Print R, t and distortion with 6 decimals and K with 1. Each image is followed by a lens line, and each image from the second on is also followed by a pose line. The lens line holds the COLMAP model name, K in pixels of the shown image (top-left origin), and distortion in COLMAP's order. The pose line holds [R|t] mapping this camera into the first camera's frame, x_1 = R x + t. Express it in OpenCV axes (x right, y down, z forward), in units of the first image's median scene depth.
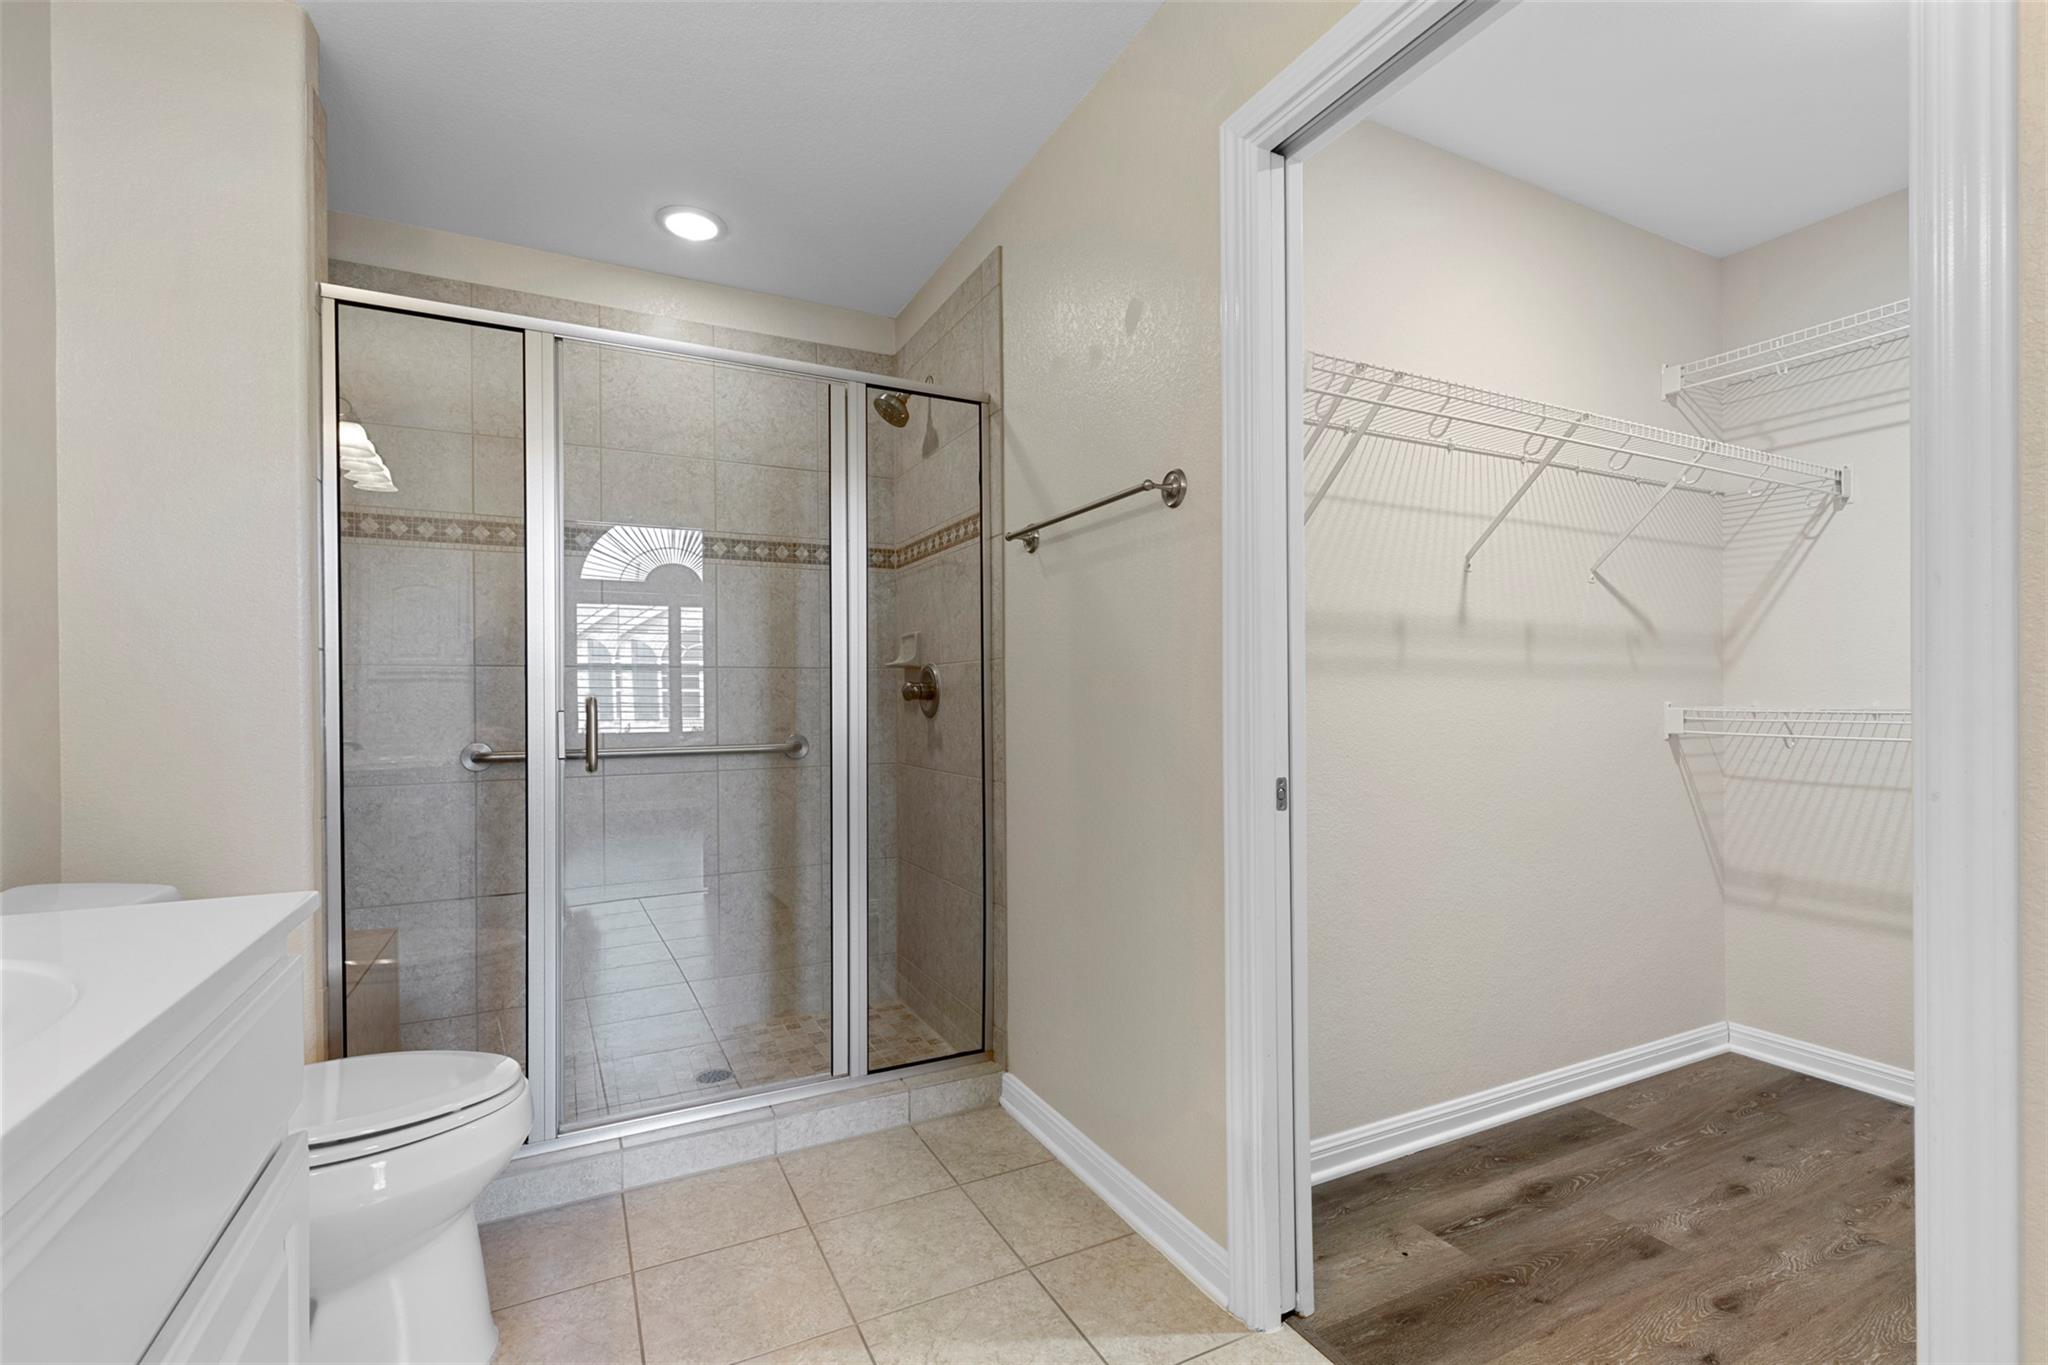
lens RADIAL K [[911.9, 0, 1024.0], [0, 911.9, 695.7], [0, 0, 1]] dist [0.006283, -0.000821]
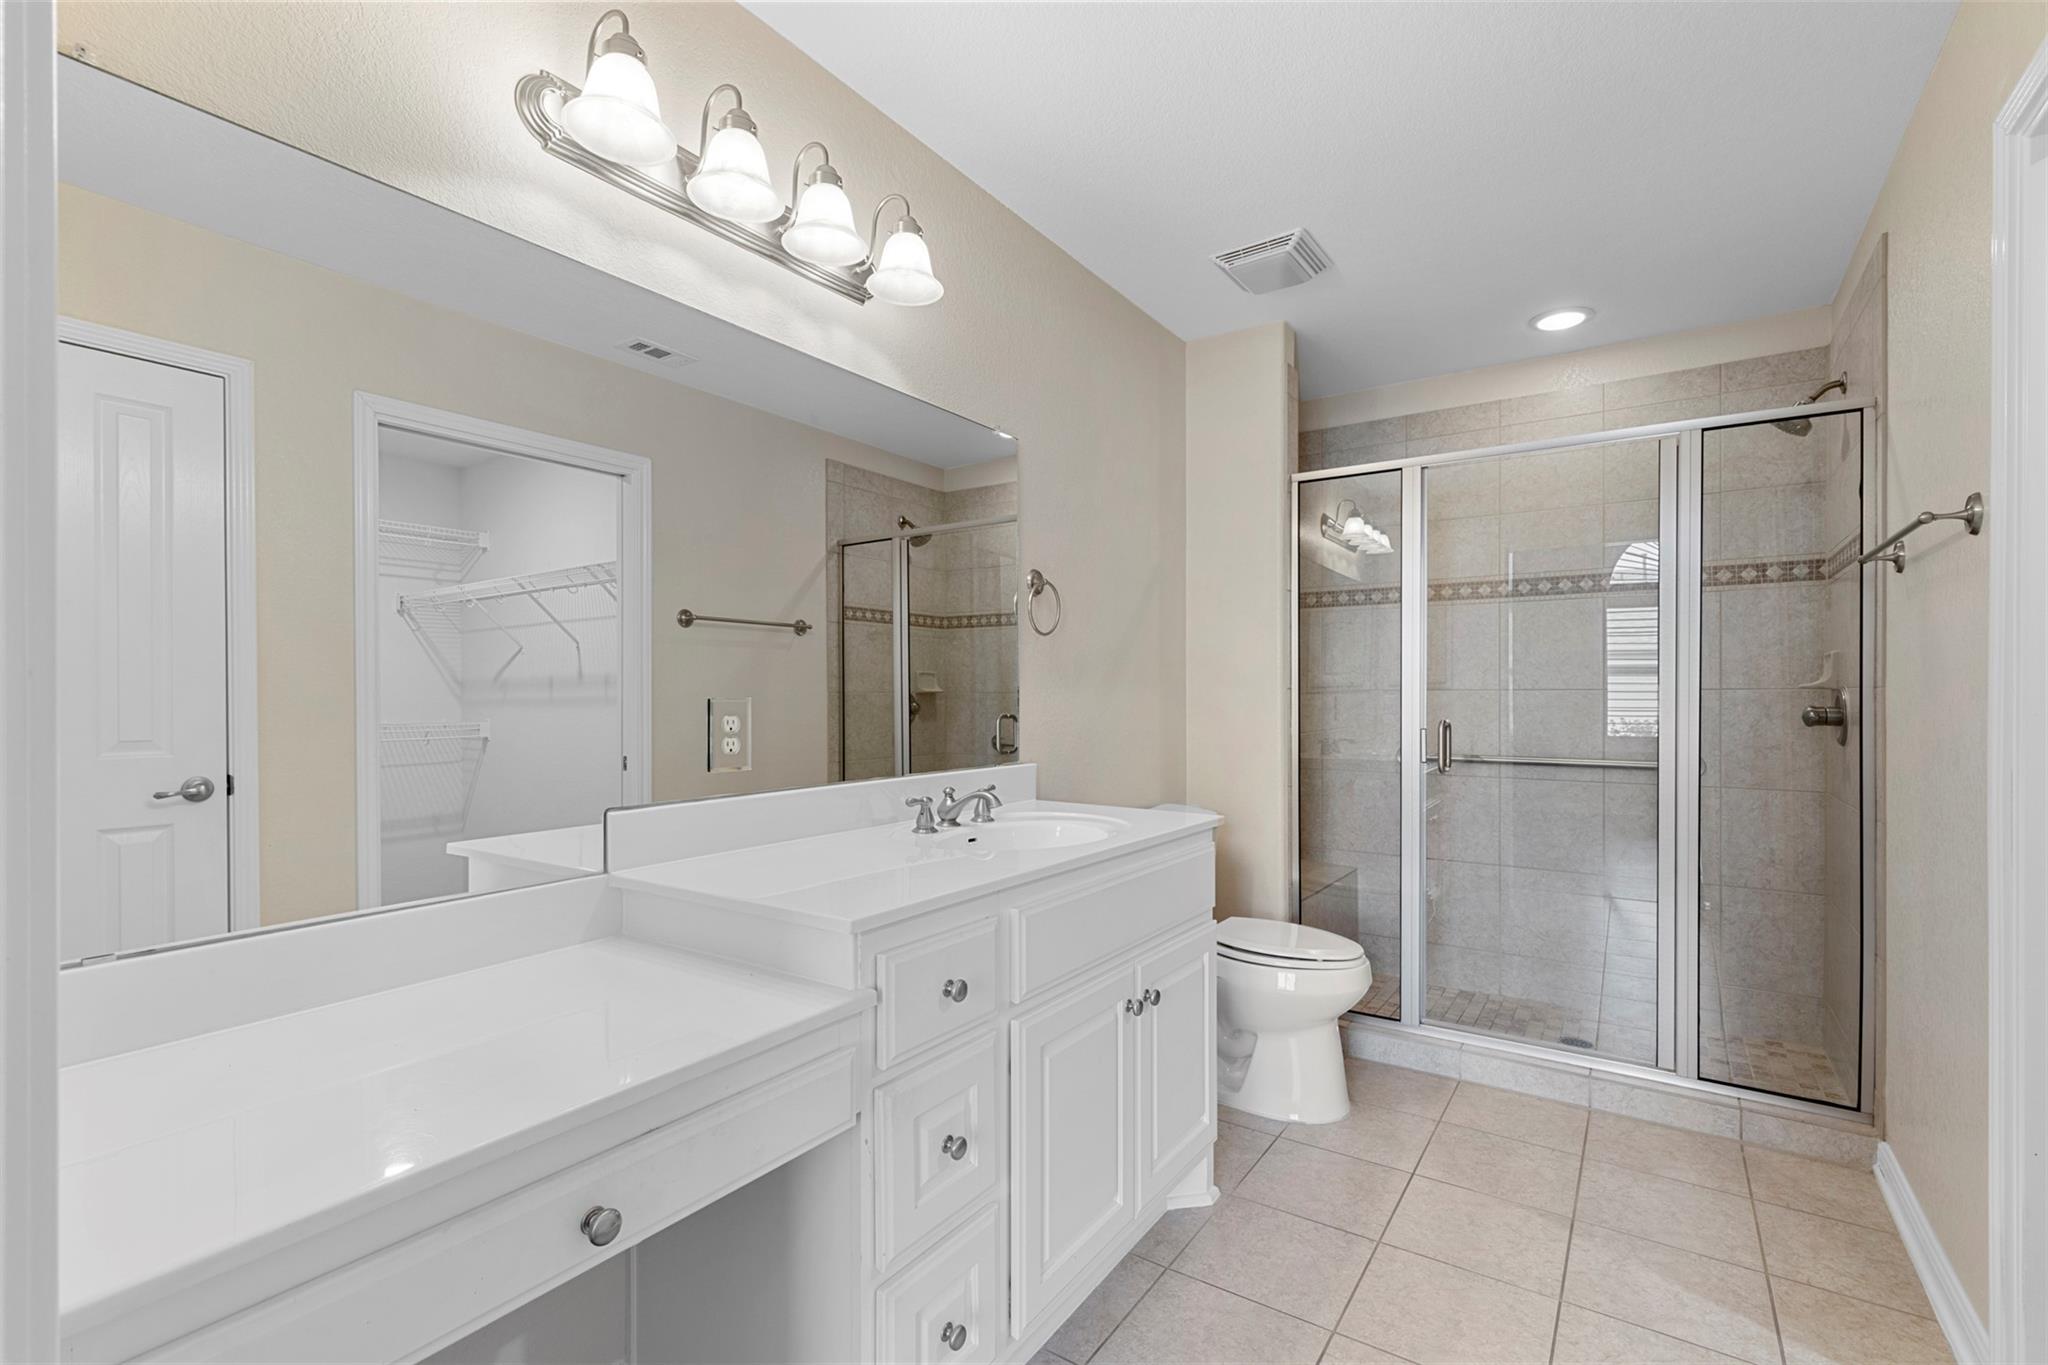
lens RADIAL K [[911.9, 0, 1024.0], [0, 911.9, 695.7], [0, 0, 1]] dist [0.006283, -0.000821]
pose [[0.476569, 0.008883, -0.879092, 0.403476], [-0.003277, 0.999960, 0.008328, -0.039823], [0.879131, -0.001088, 0.476579, -0.205582]]
